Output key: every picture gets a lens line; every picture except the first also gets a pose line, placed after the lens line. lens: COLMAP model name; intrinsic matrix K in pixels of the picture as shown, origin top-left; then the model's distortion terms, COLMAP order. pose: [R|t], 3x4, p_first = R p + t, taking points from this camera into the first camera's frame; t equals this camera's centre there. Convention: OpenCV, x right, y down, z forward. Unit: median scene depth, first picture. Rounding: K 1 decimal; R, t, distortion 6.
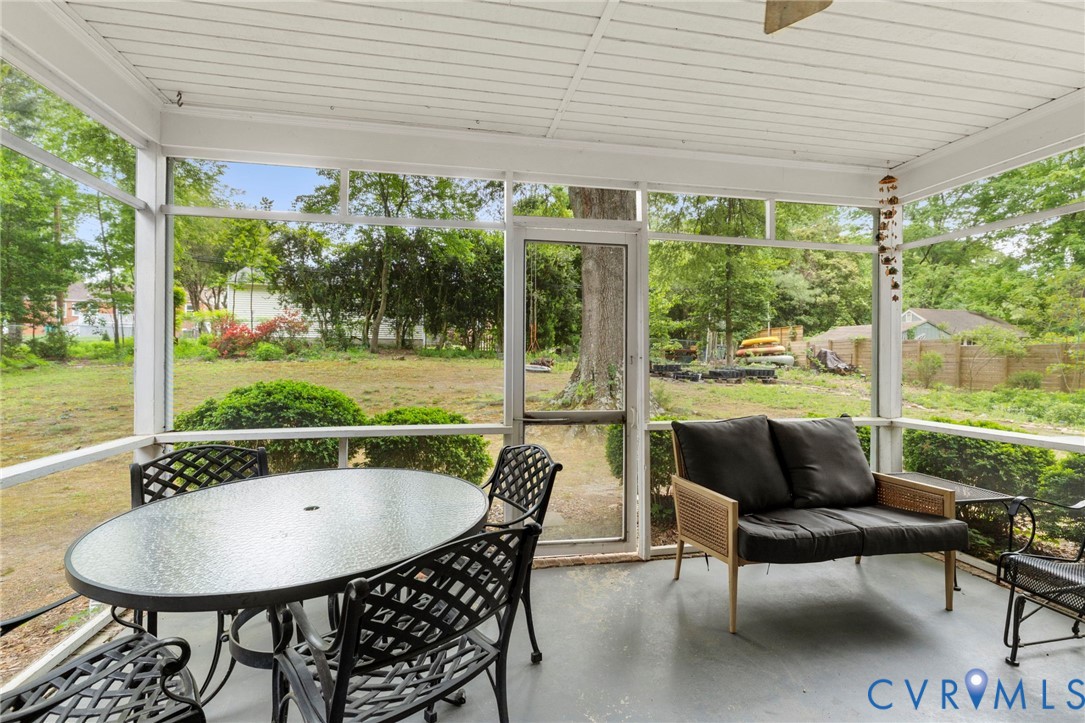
lens RADIAL K [[485.2, 0, 543.6], [0, 485.2, 360.5], [0, 0, 1]] dist [0.004540, 0.000699]
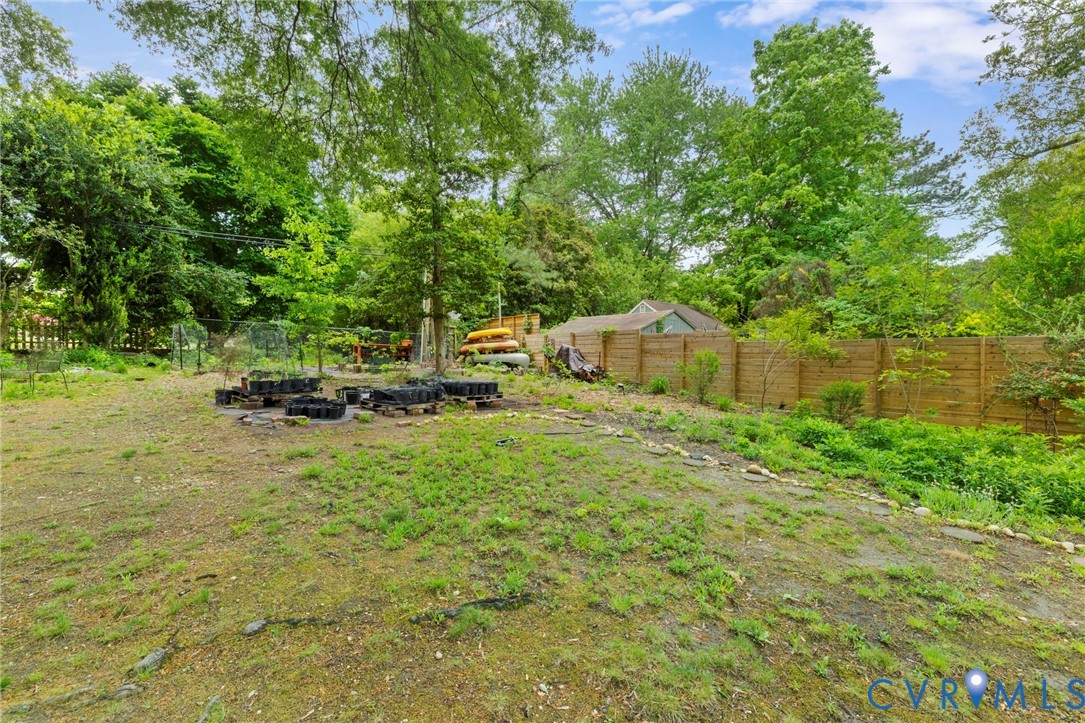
lens RADIAL K [[485.2, 0, 543.2], [0, 485.2, 356.9], [0, 0, 1]] dist [0.004540, 0.000699]
pose [[0.877325, -0.010645, 0.479778, 0.166315], [0.008528, 0.999942, 0.006592, -0.008900], [-0.479820, -0.001692, 0.877365, 0.316984]]
